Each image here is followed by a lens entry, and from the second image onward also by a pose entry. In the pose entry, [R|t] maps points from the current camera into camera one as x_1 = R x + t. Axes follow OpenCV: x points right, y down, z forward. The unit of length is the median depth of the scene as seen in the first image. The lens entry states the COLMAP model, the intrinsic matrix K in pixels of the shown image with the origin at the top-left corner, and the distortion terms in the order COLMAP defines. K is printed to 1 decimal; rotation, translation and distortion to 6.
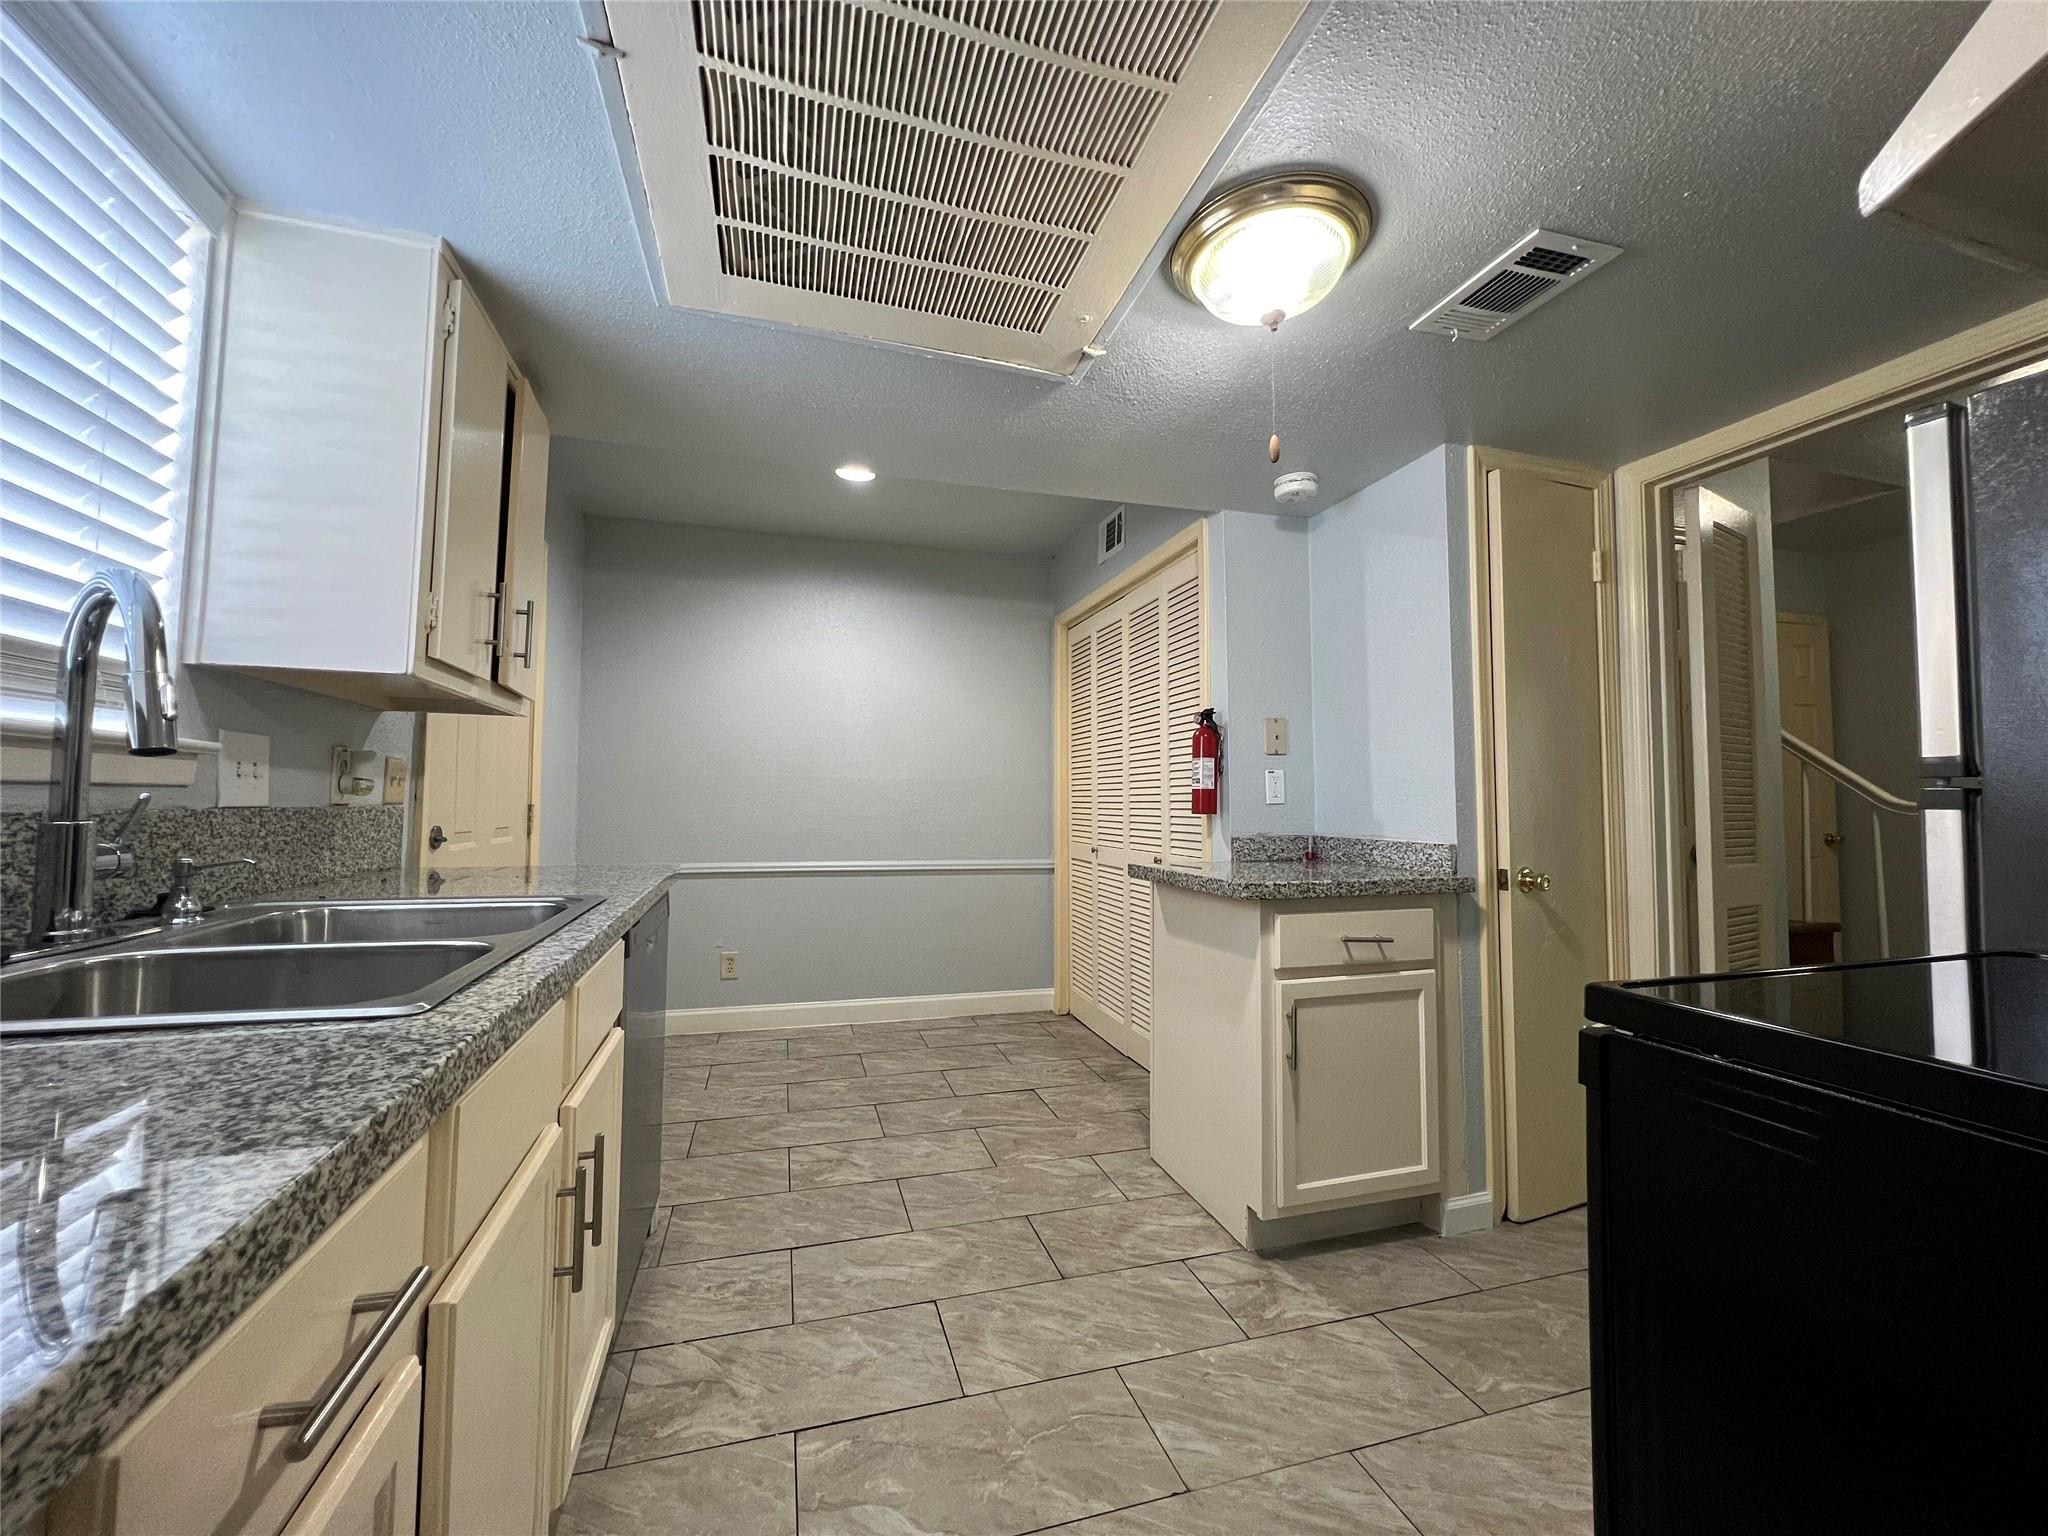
lens RADIAL K [[808.1, 0, 1024.5], [0, 808.1, 766.3], [0, 0, 1]] dist [-0.000297, -0.000240]
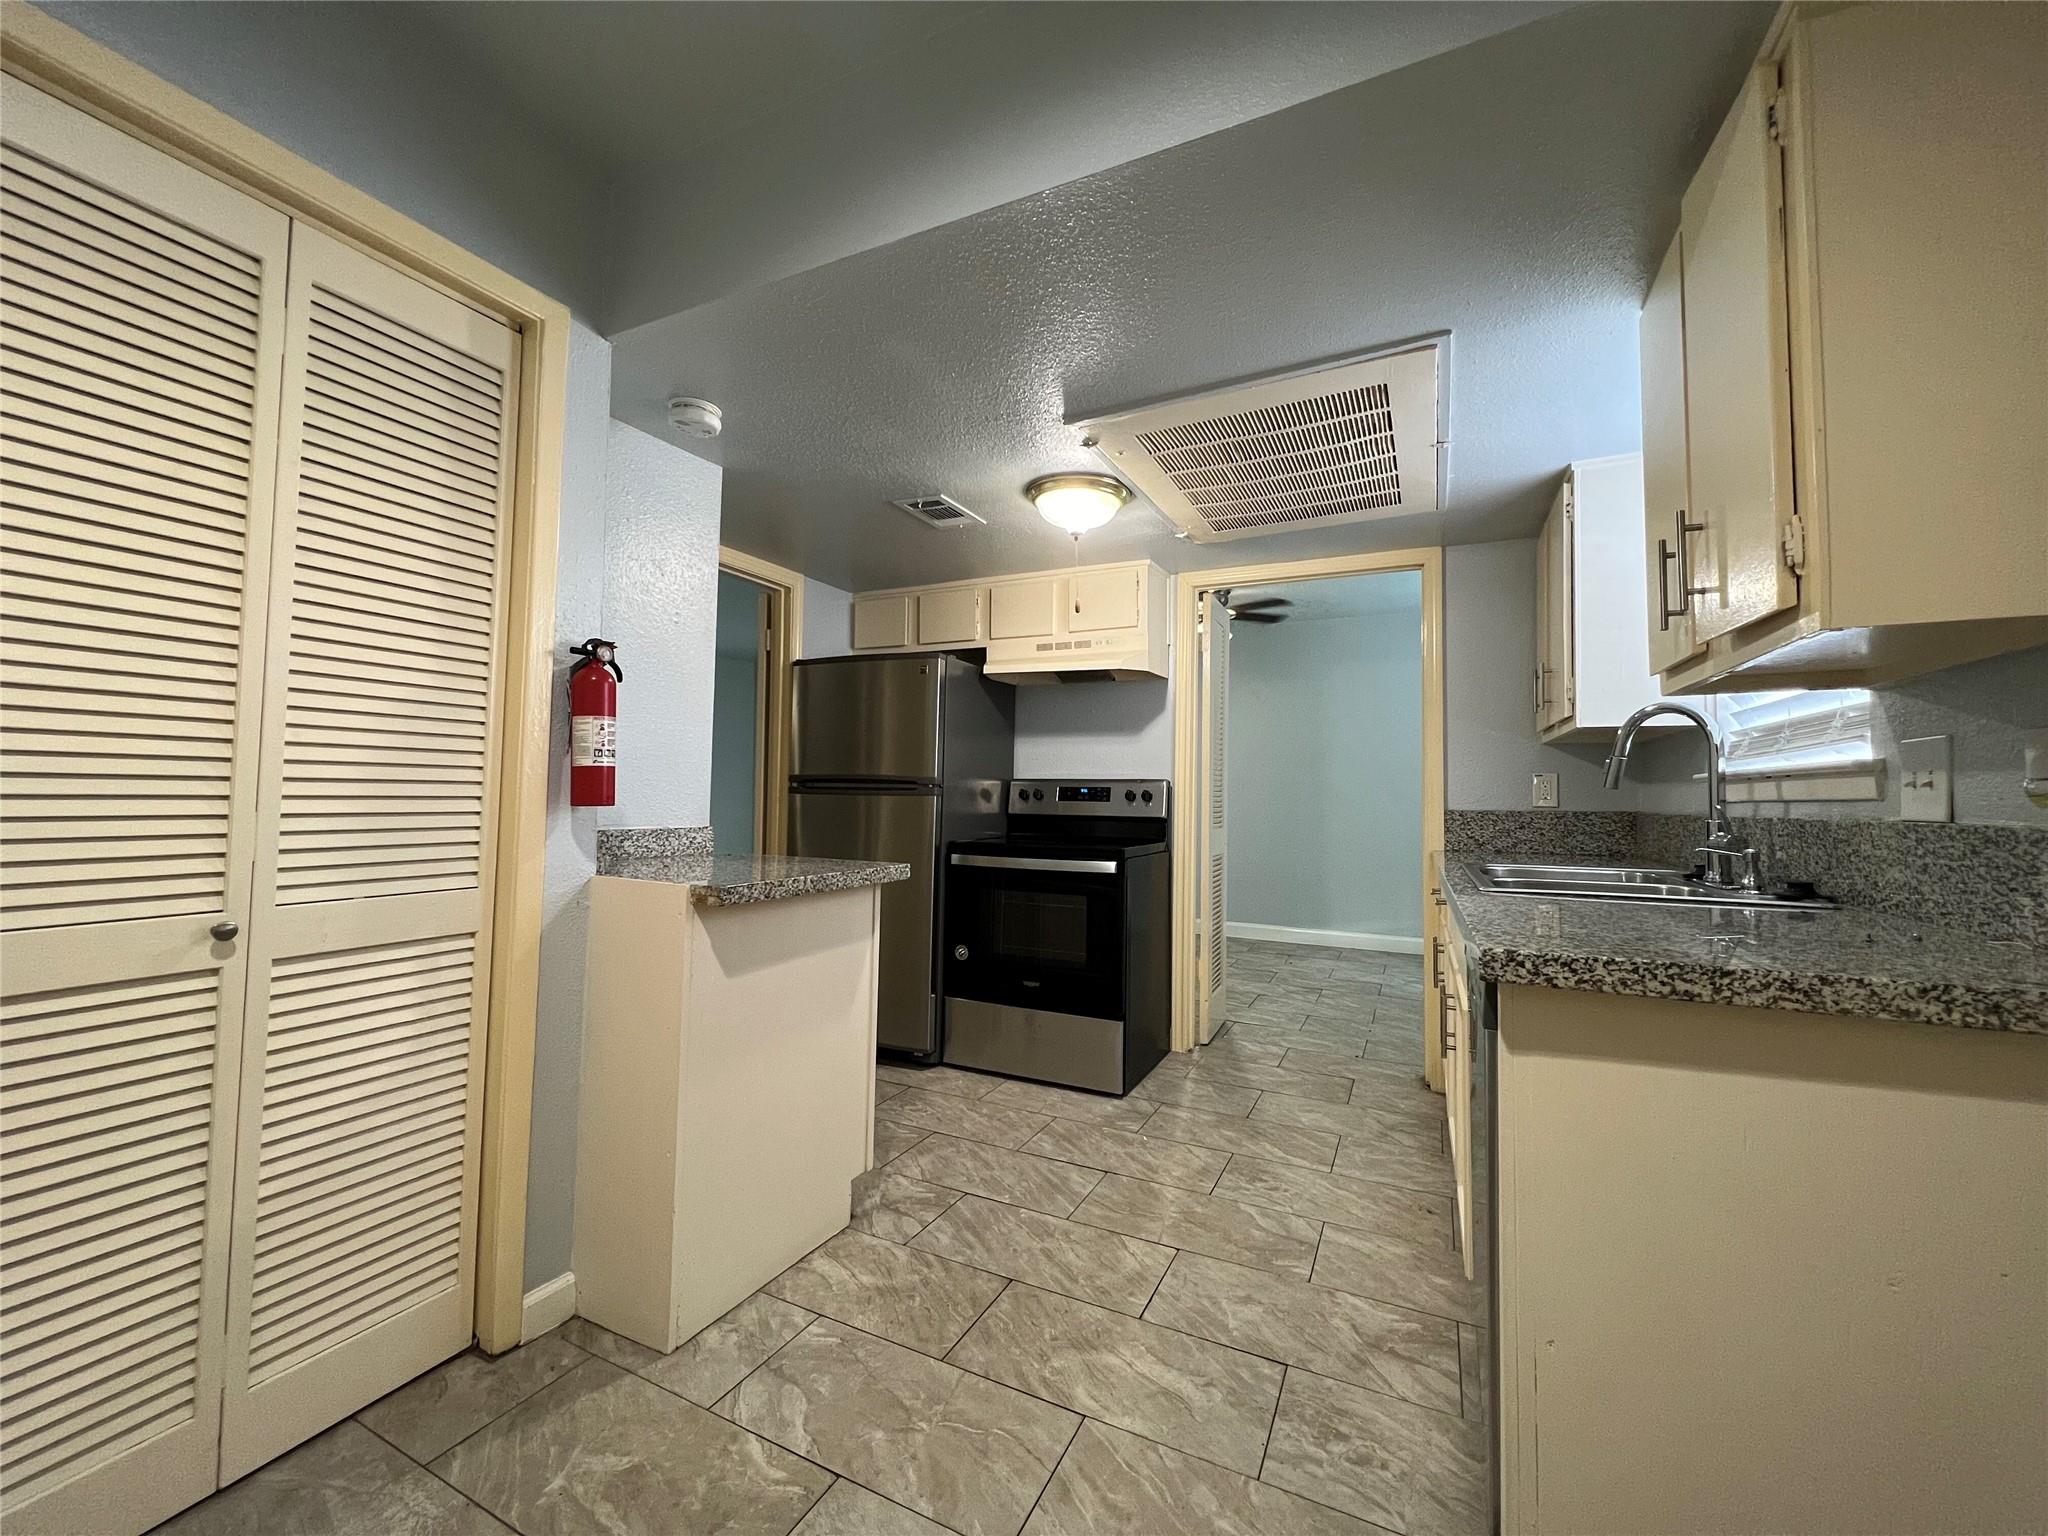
lens RADIAL K [[808.1, 0, 1025.3], [0, 808.1, 770.1], [0, 0, 1]] dist [-0.000297, -0.000240]
pose [[-0.725640, 0.005611, 0.688051, -0.736983], [-0.052363, 0.996617, -0.063351, 0.088100], [-0.686079, -0.081999, -0.722891, 2.006005]]
